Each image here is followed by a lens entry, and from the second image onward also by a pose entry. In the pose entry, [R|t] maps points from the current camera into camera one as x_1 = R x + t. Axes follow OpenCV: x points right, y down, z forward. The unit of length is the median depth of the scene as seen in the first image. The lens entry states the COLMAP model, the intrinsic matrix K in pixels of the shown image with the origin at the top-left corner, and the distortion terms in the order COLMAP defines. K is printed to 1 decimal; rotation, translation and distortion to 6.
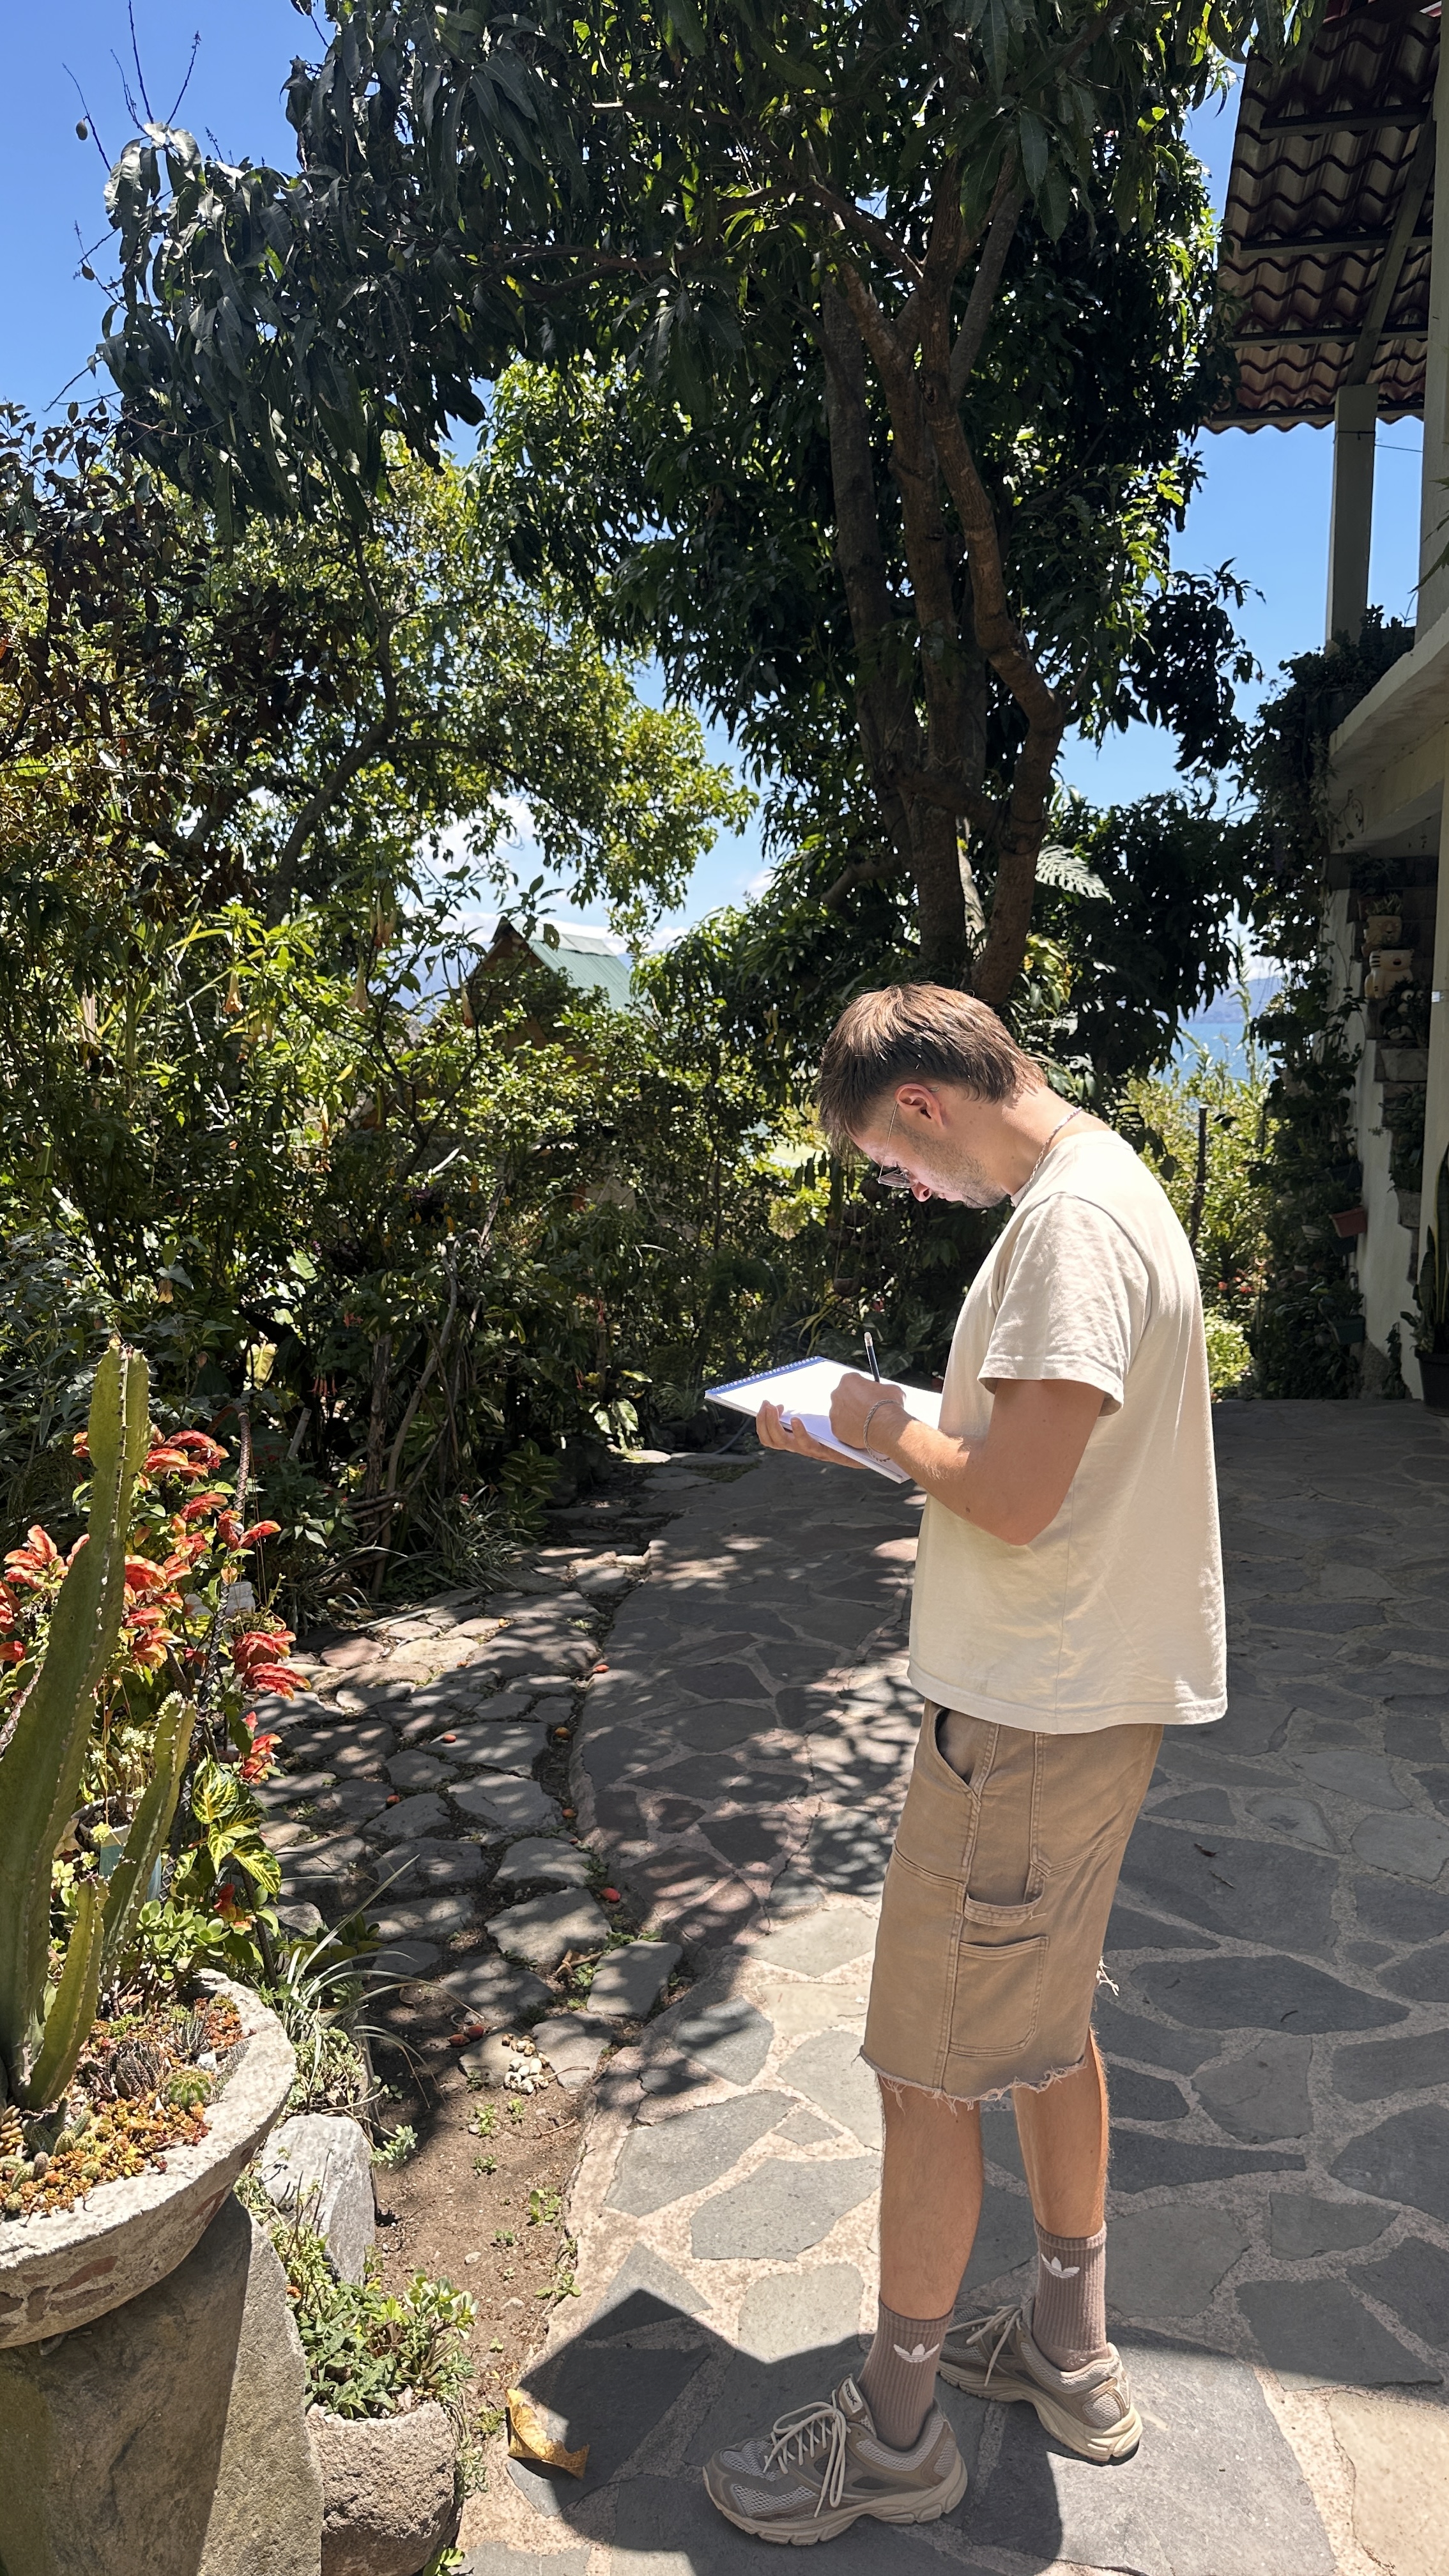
lens RADIAL K [[1828.3, 0, 735.9], [0, 1828.3, 1307.3], [0, 0, 1]] dist [0.092680, -0.098434]
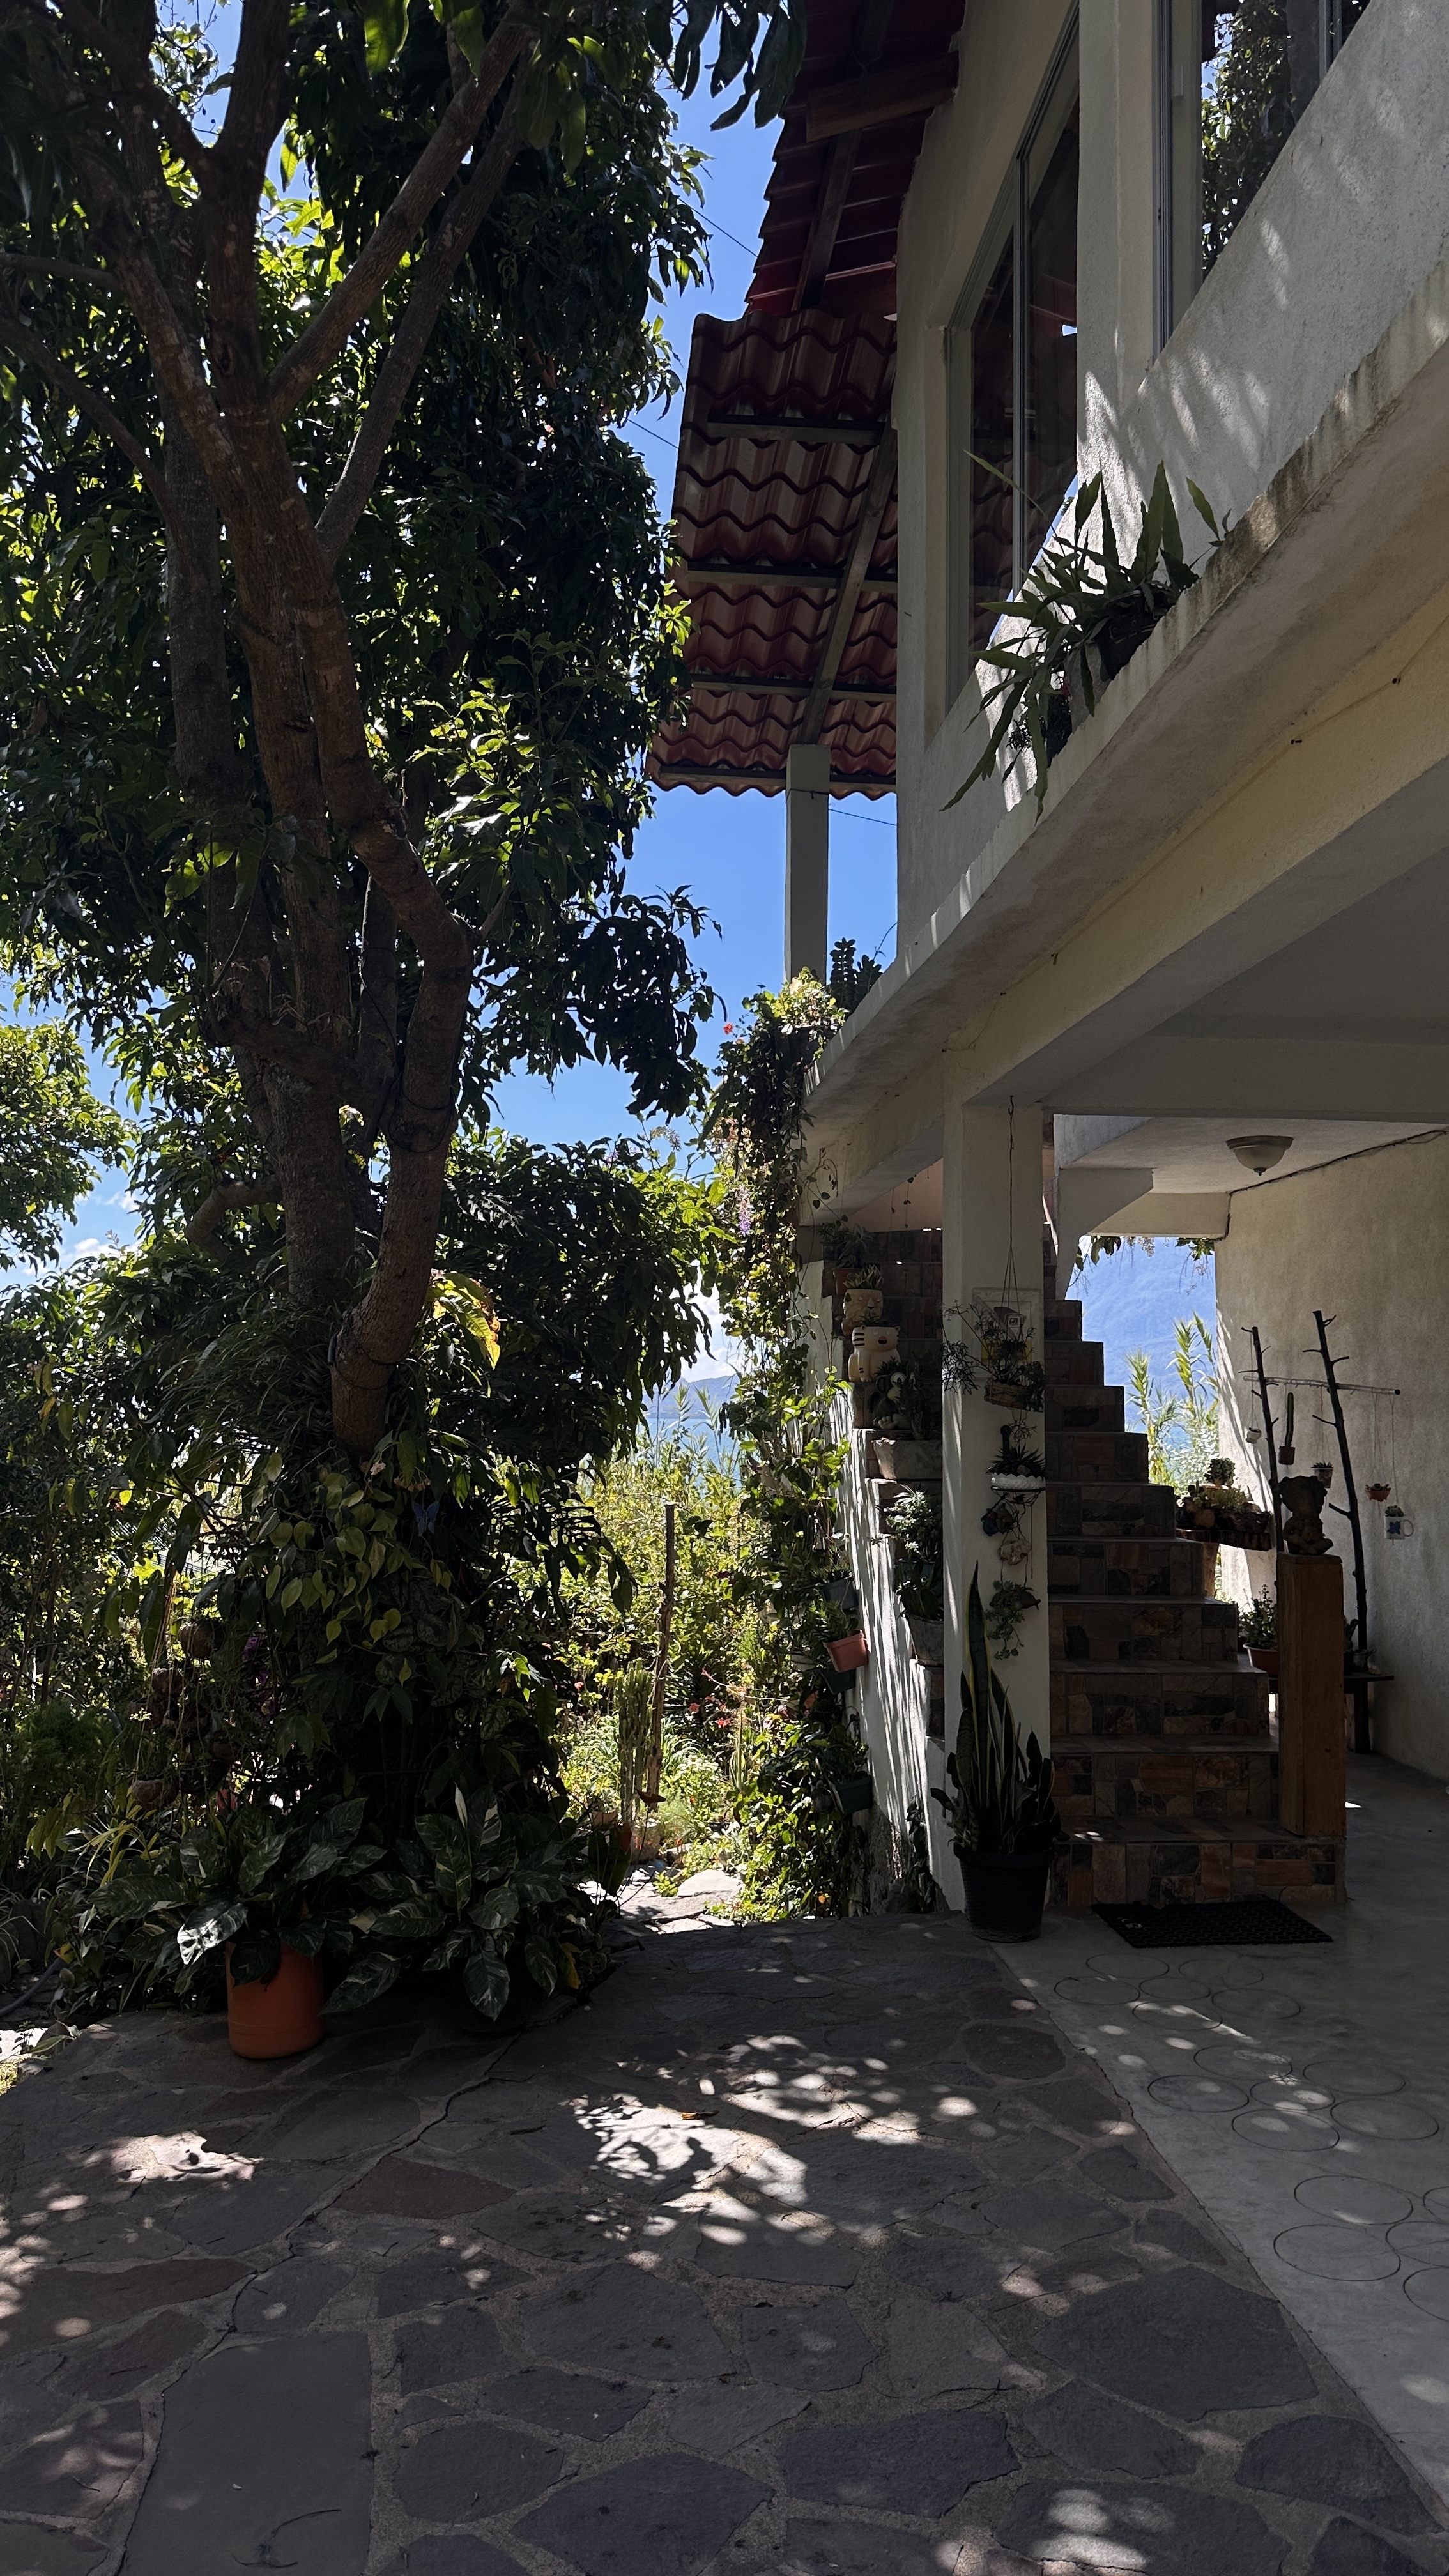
lens RADIAL K [[1828.3, 0, 735.9], [0, 1828.3, 1307.3], [0, 0, 1]] dist [0.092680, -0.098434]
pose [[0.959706, 0.035259, 0.278784, 0.052823], [0.022749, 0.979092, -0.202142, -0.030573], [-0.280082, 0.200339, 0.938839, 0.213401]]
